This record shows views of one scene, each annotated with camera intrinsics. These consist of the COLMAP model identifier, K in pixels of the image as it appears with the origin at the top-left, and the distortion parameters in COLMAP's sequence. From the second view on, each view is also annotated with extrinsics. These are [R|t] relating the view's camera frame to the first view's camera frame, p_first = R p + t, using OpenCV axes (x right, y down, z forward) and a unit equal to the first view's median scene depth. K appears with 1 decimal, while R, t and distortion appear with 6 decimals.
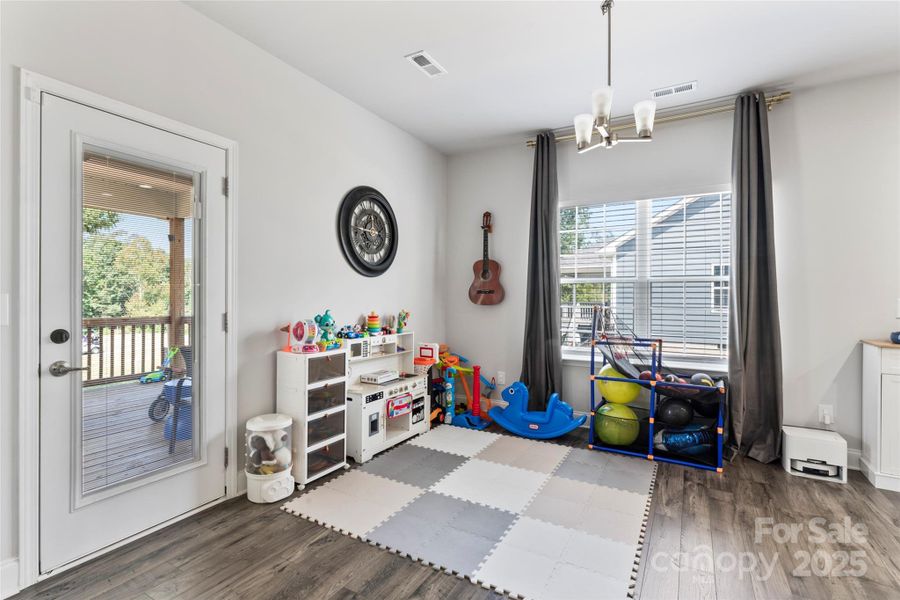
lens RADIAL K [[420.7, 0, 451.2], [0, 420.7, 297.0], [0, 0, 1]] dist [0.001093, -0.000192]
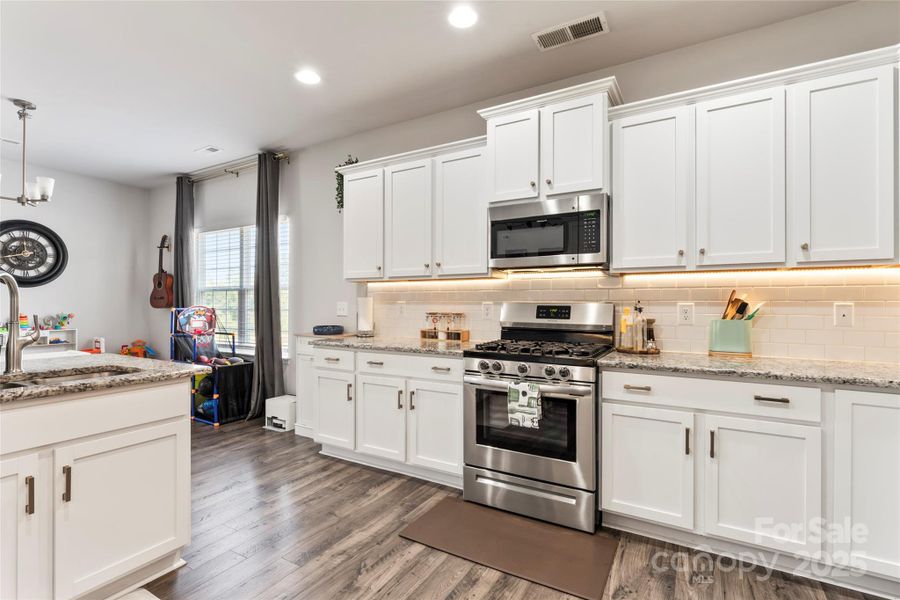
lens RADIAL K [[423.9, 0, 450.0], [0, 423.9, 300.0], [0, 0, 1]] dist [-0.002702, -0.000088]
pose [[0.999898, -0.005580, -0.013128, 1.330641], [0.005519, 0.999974, -0.004693, 0.007512], [0.013154, 0.004620, 0.999903, -0.369762]]
